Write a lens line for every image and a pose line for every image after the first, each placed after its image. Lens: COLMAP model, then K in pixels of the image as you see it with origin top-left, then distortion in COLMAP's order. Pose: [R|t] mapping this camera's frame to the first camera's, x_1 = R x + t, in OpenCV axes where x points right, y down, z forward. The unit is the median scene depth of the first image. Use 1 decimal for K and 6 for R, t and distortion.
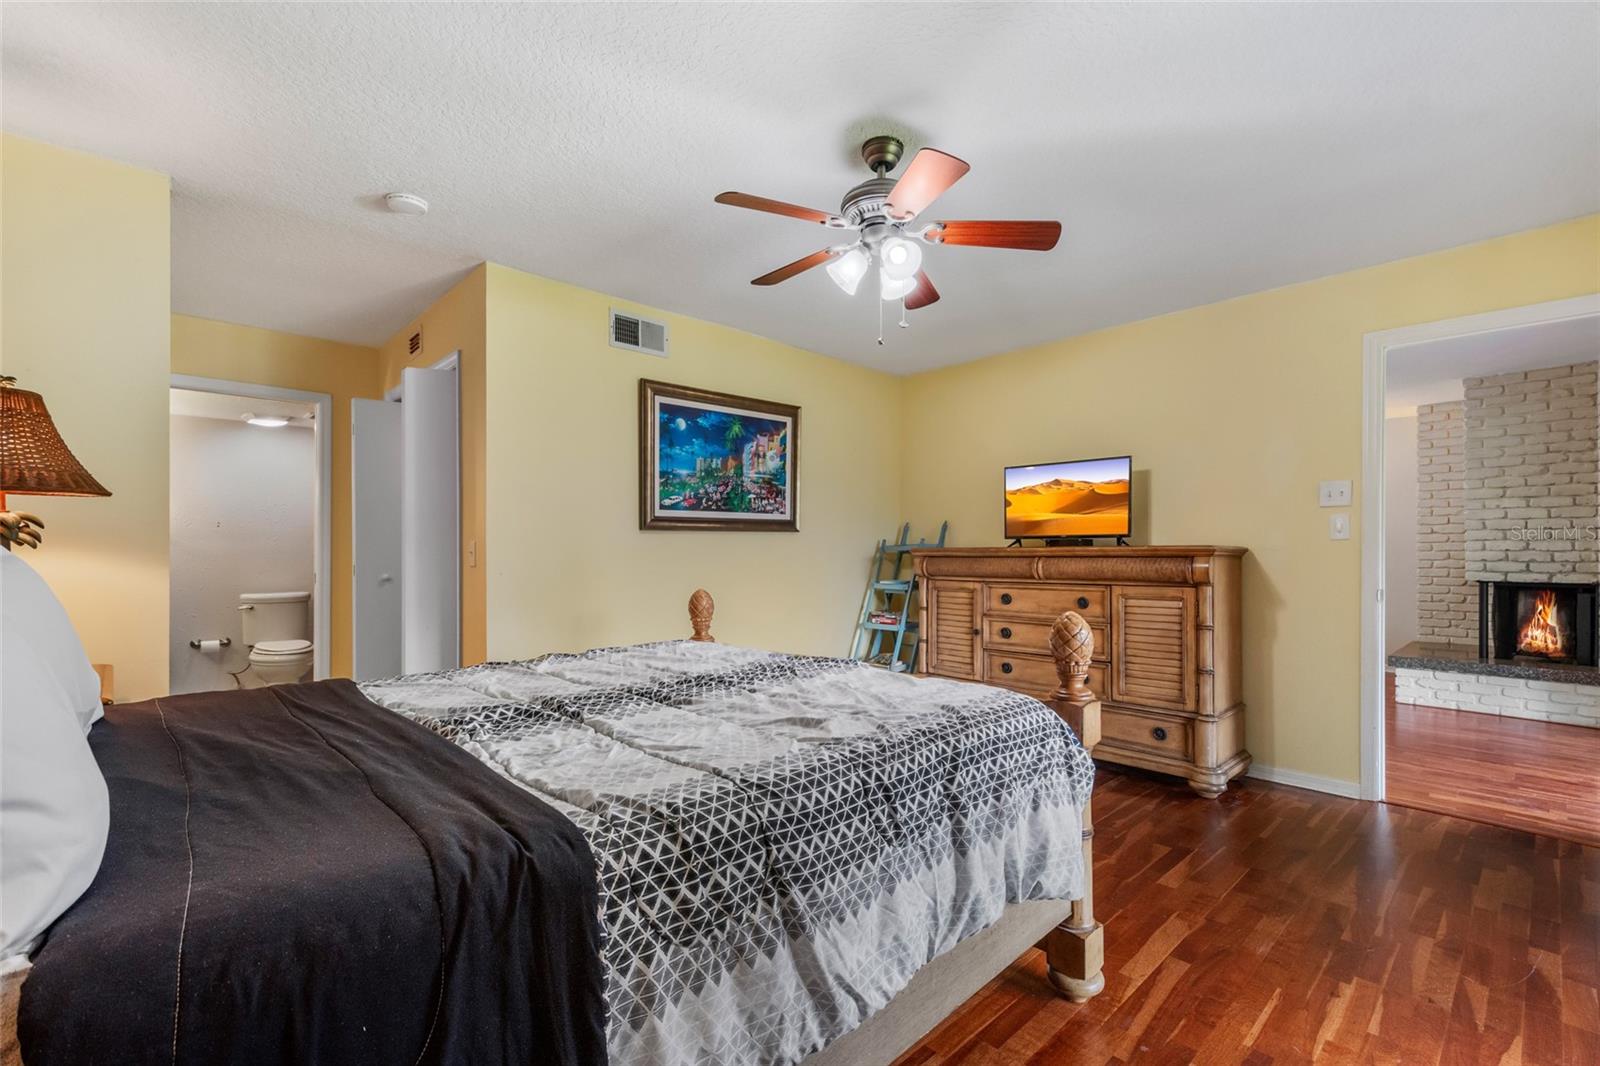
lens RADIAL K [[711.1, 0, 798.2], [0, 711.1, 547.6], [0, 0, 1]] dist [0.013403, -0.004196]
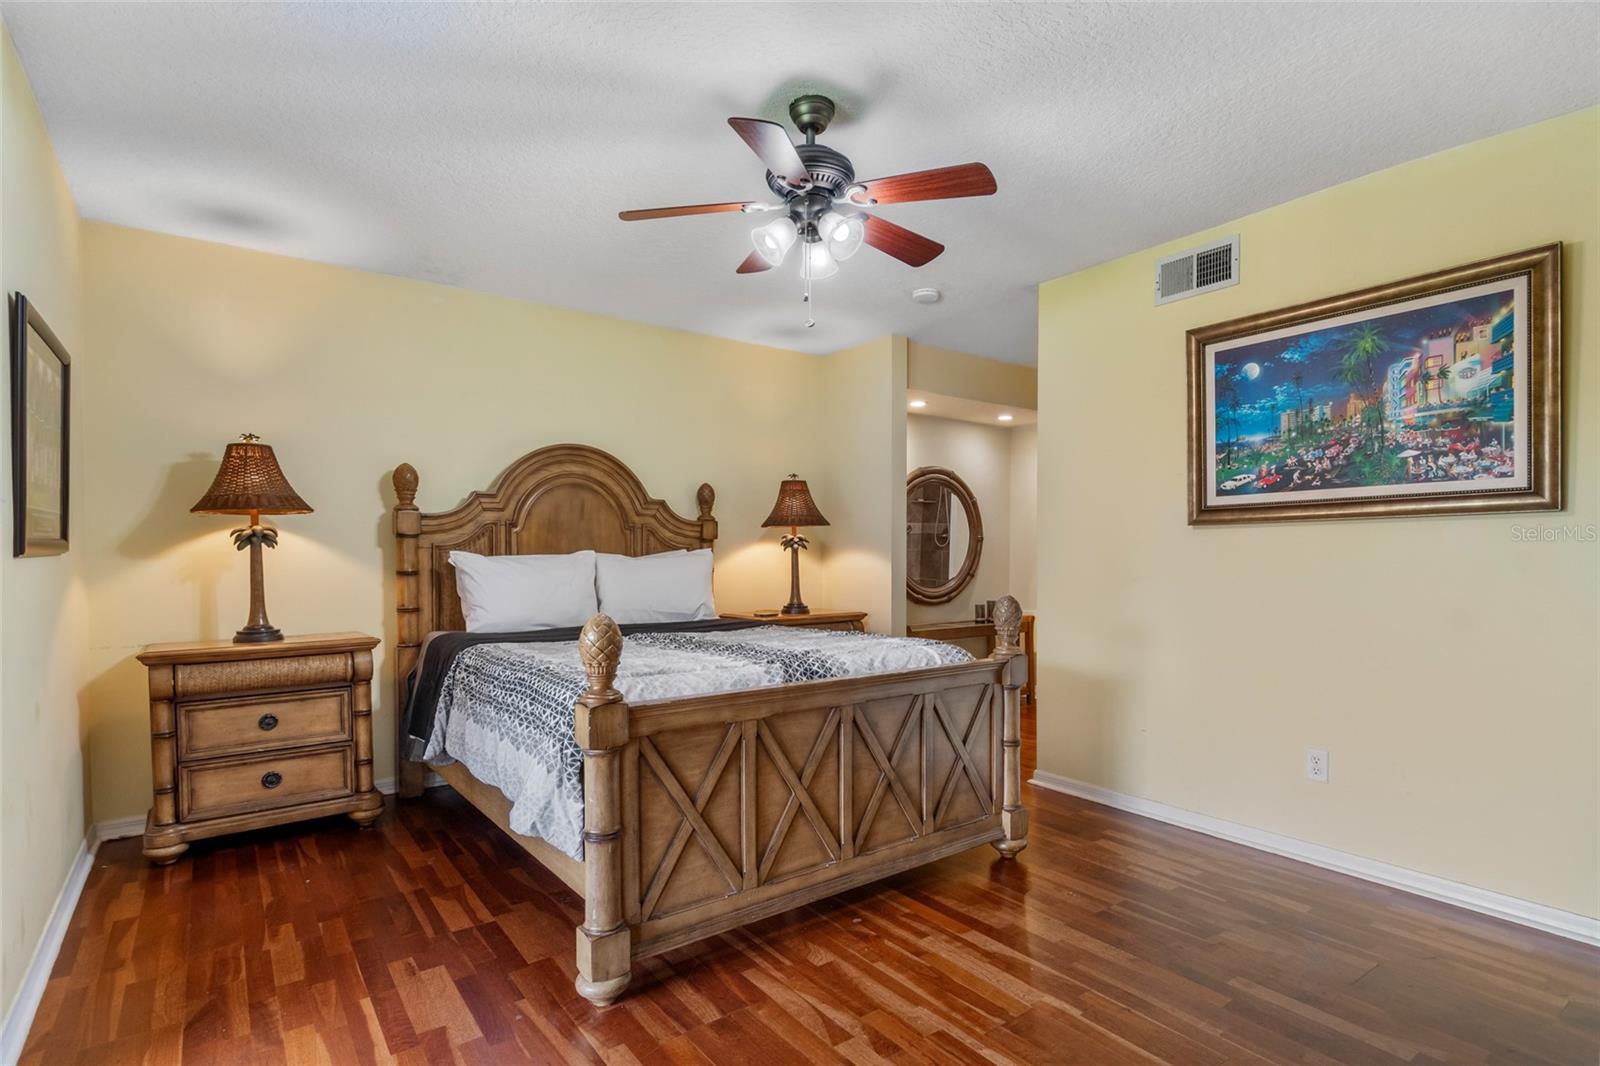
lens RADIAL K [[811.3, 0, 800.7], [0, 811.3, 543.9], [0, 0, 1]] dist [-0.000471, -0.000148]
pose [[-0.126228, -0.007962, -0.991969, 0.651607], [0.010490, 0.999901, -0.009361, -0.000367], [0.991946, -0.011588, -0.126132, 0.630182]]
